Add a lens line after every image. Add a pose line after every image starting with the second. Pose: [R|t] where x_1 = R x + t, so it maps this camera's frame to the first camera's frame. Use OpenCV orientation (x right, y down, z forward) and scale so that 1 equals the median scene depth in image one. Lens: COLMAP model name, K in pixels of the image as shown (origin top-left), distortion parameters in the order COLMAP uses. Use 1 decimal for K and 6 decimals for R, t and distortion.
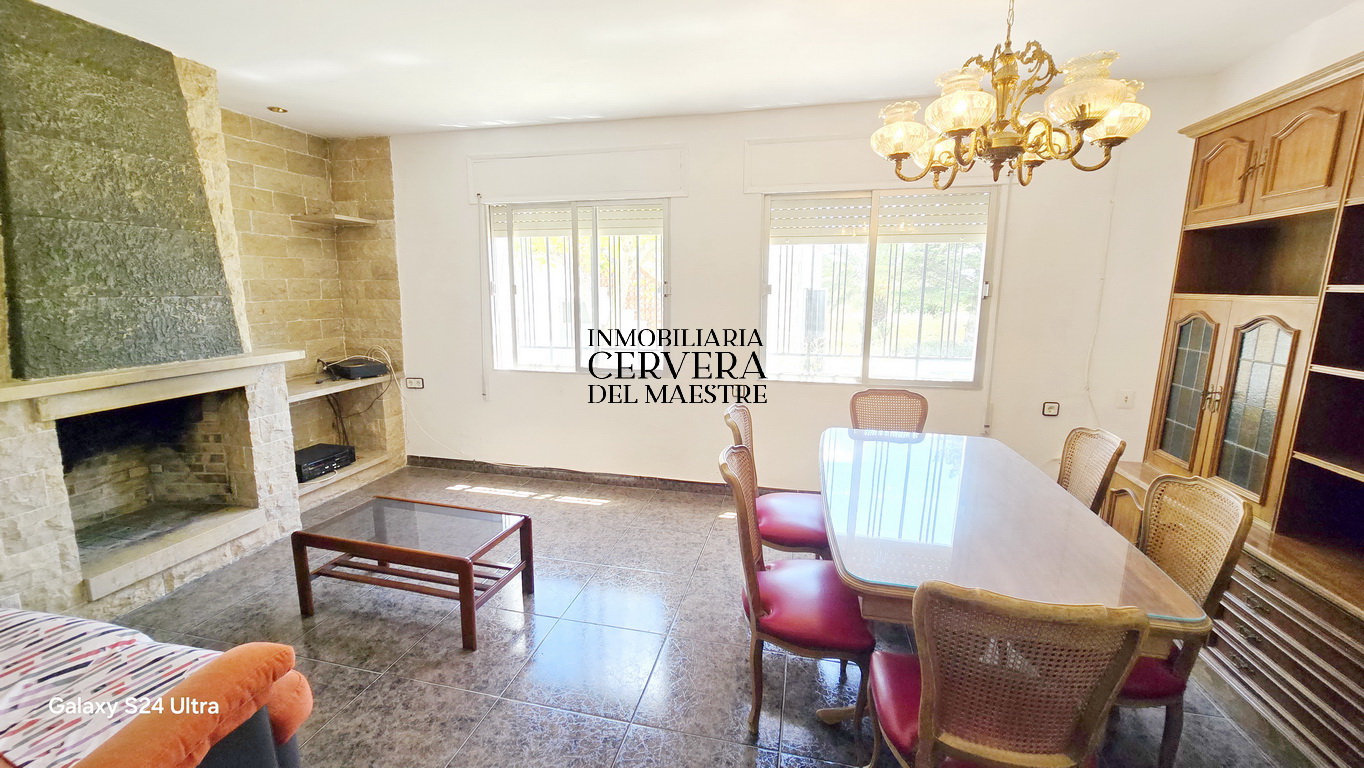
lens RADIAL K [[563.5, 0, 679.3], [0, 563.5, 378.0], [0, 0, 1]] dist [-0.004219, 0.002493]
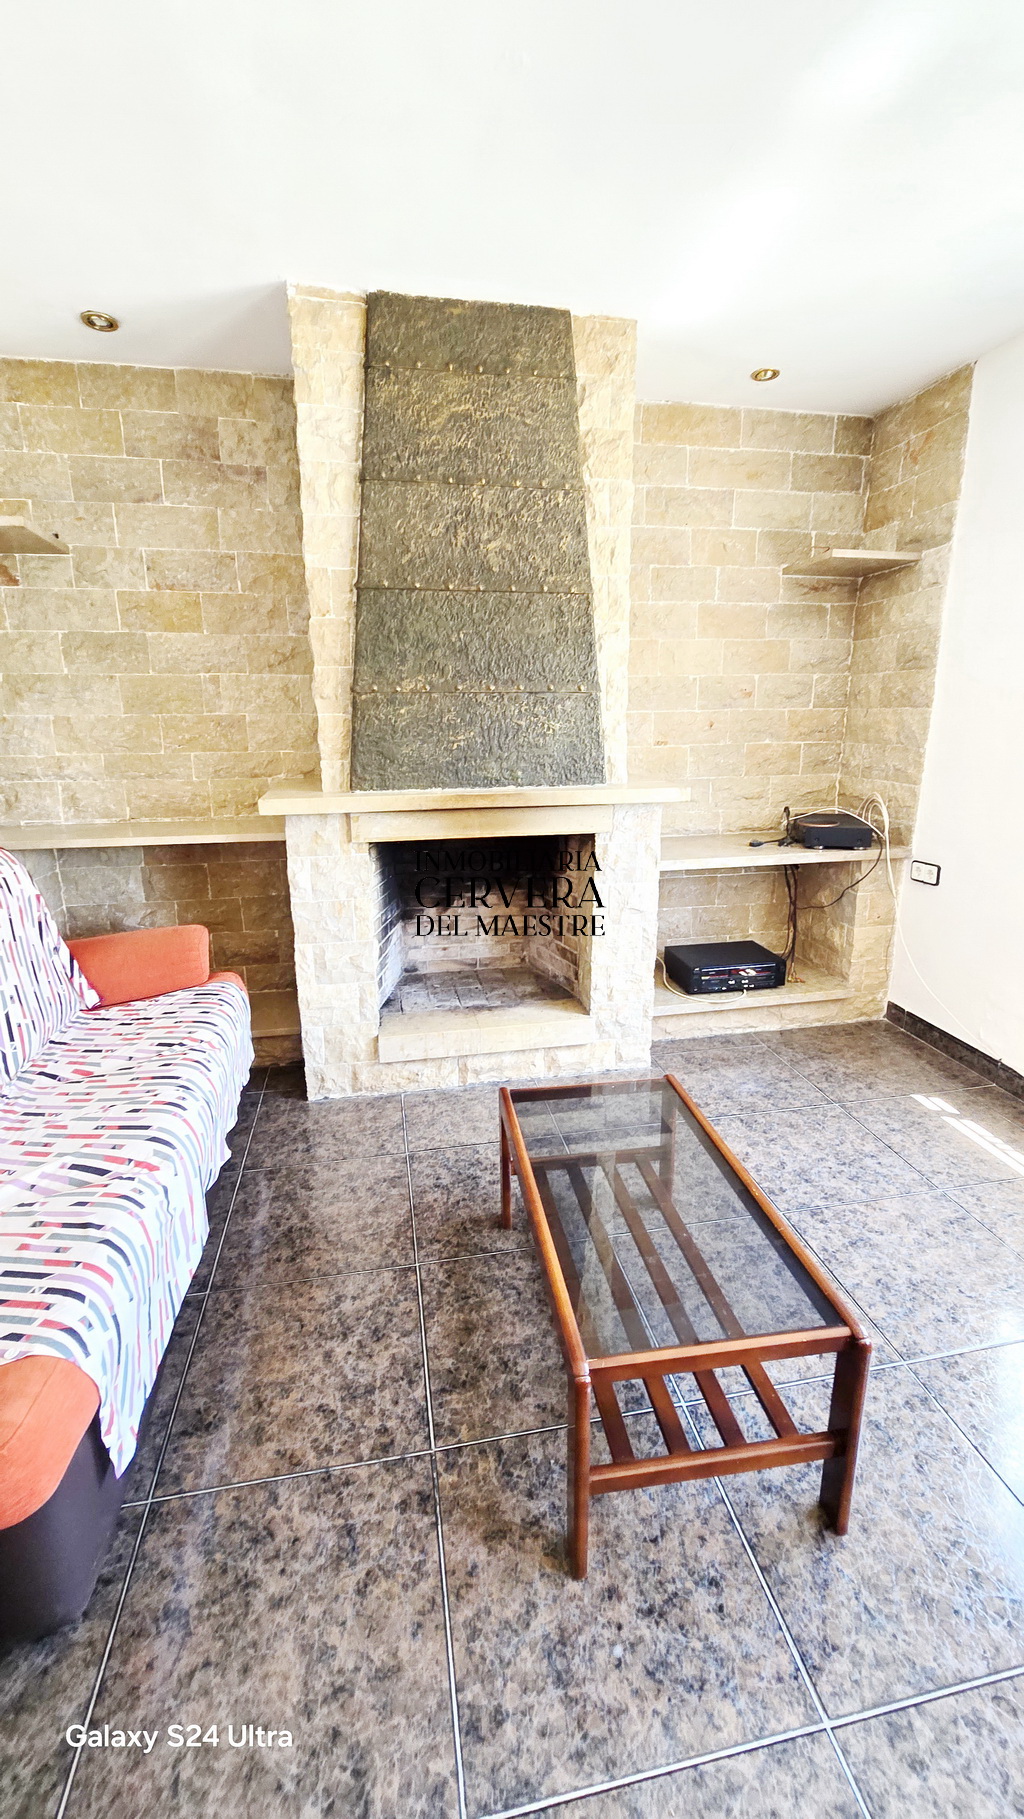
lens RADIAL K [[751.5, 0, 514.8], [0, 751.5, 899.9], [0, 0, 1]] dist [-0.004219, 0.002493]
pose [[0.410386, 0.209888, -0.887429, -0.013413], [-0.137910, 0.976244, 0.167118, -0.042291], [0.901423, 0.053803, 0.429583, 0.523523]]
